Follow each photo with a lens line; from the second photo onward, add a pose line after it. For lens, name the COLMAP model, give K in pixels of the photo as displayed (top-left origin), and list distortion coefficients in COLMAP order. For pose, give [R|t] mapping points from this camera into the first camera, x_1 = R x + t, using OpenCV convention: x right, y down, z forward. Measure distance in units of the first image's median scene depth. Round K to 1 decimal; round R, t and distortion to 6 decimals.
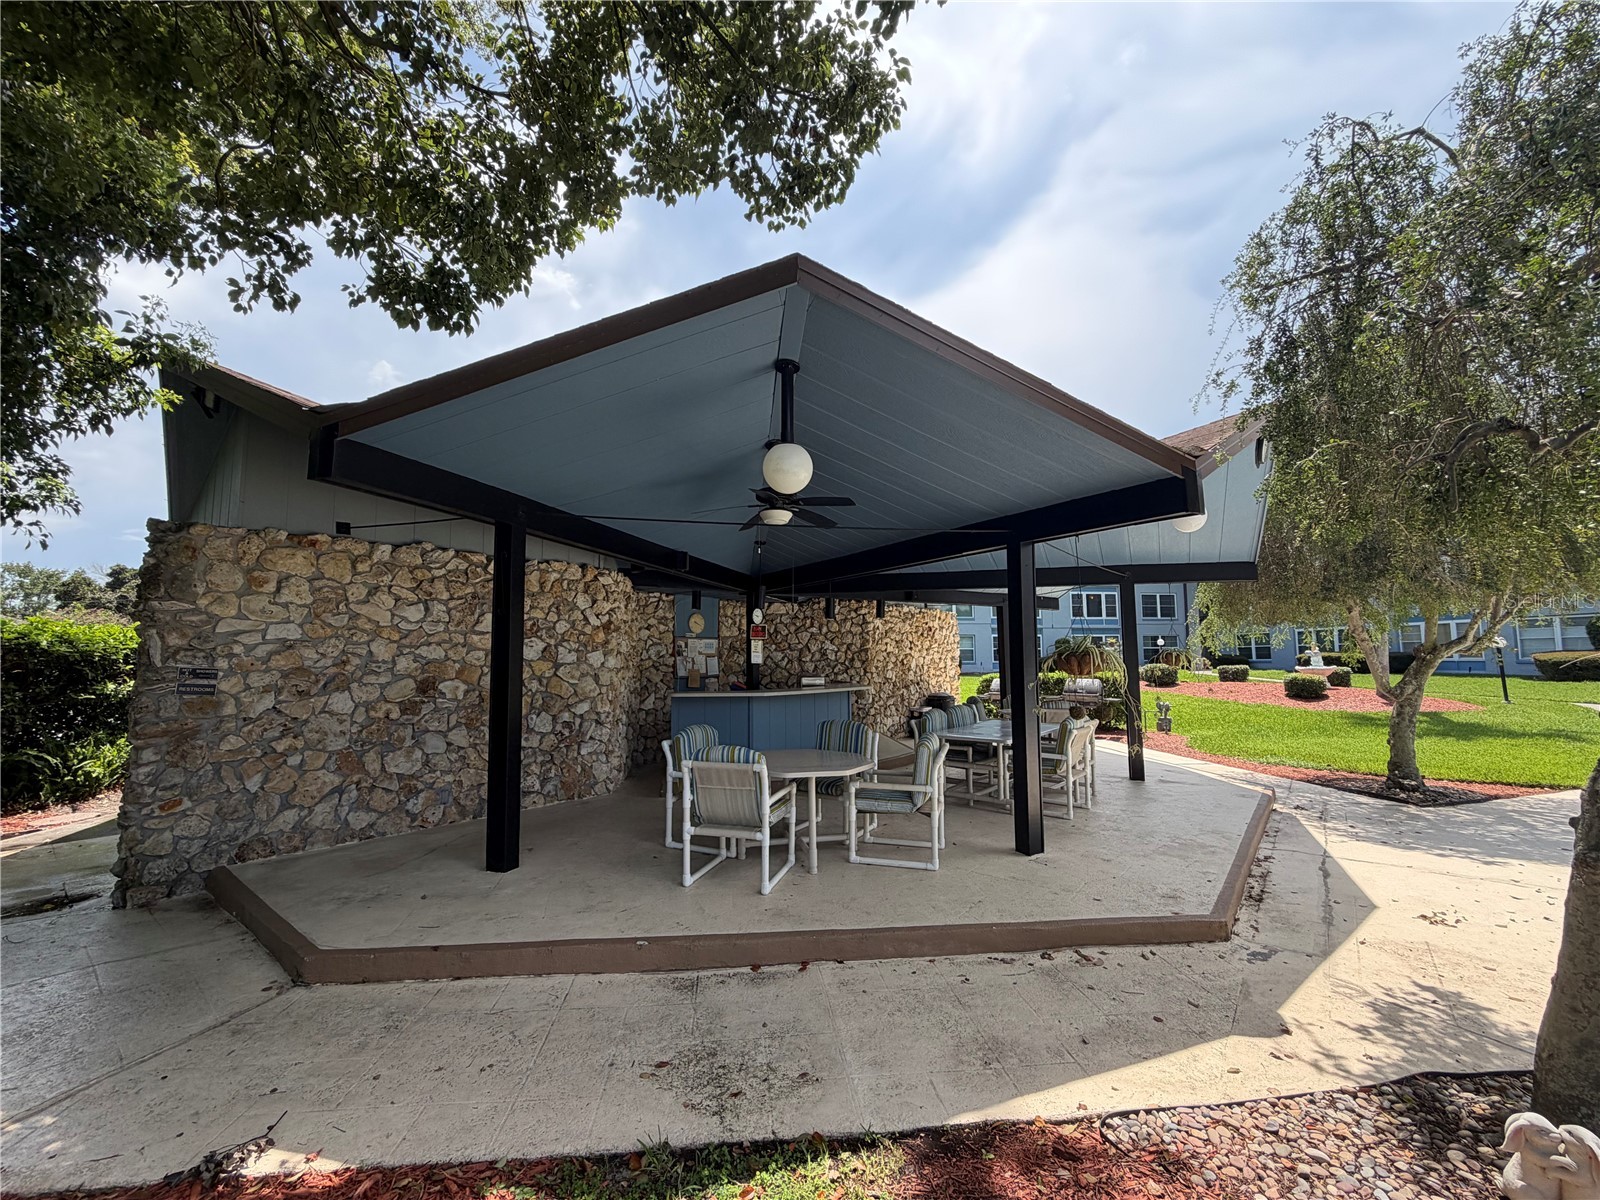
lens RADIAL K [[636.8, 0, 793.9], [0, 636.8, 599.5], [0, 0, 1]] dist [0.001077, 0.000357]
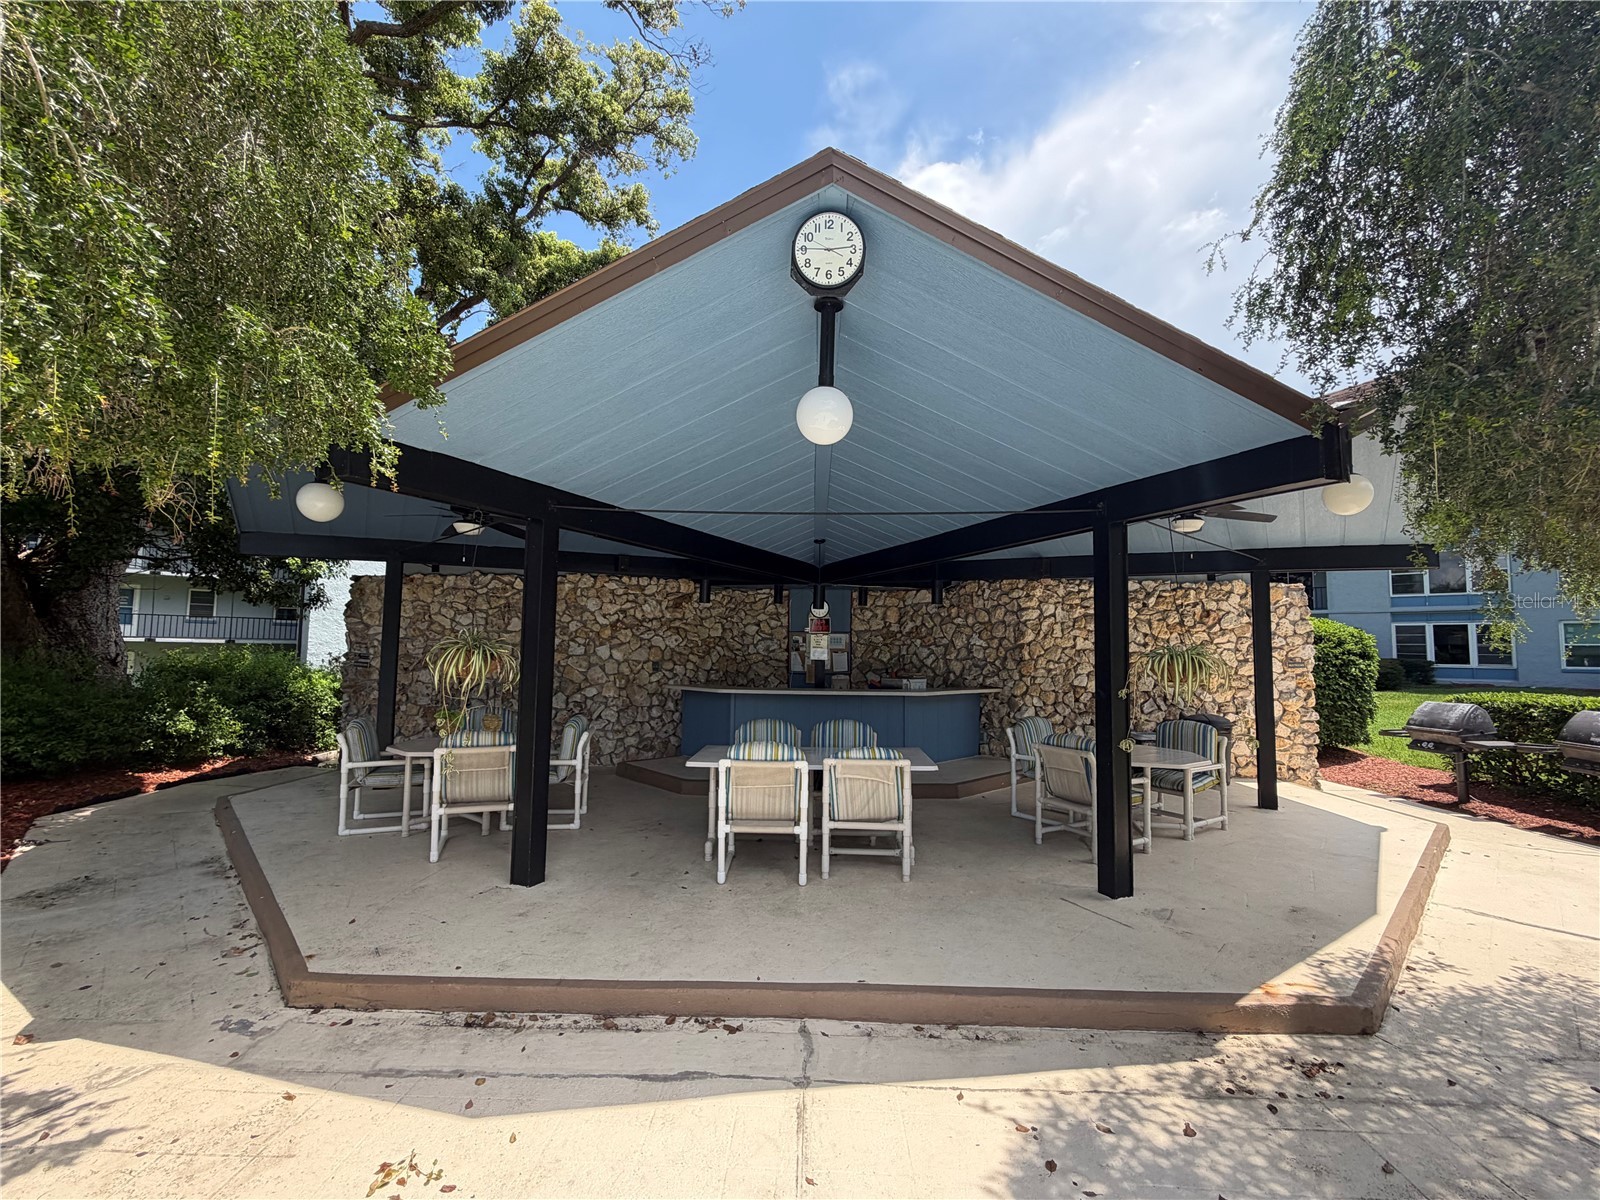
lens RADIAL K [[664.0, 0, 800.0], [0, 664.0, 600.0], [0, 0, 1]] dist [-0.000623, 0.000129]
pose [[0.623623, -0.048983, -0.780189, 0.909780], [0.057863, 0.998190, -0.016419, 0.038005], [0.779581, -0.034905, 0.625328, 0.515163]]
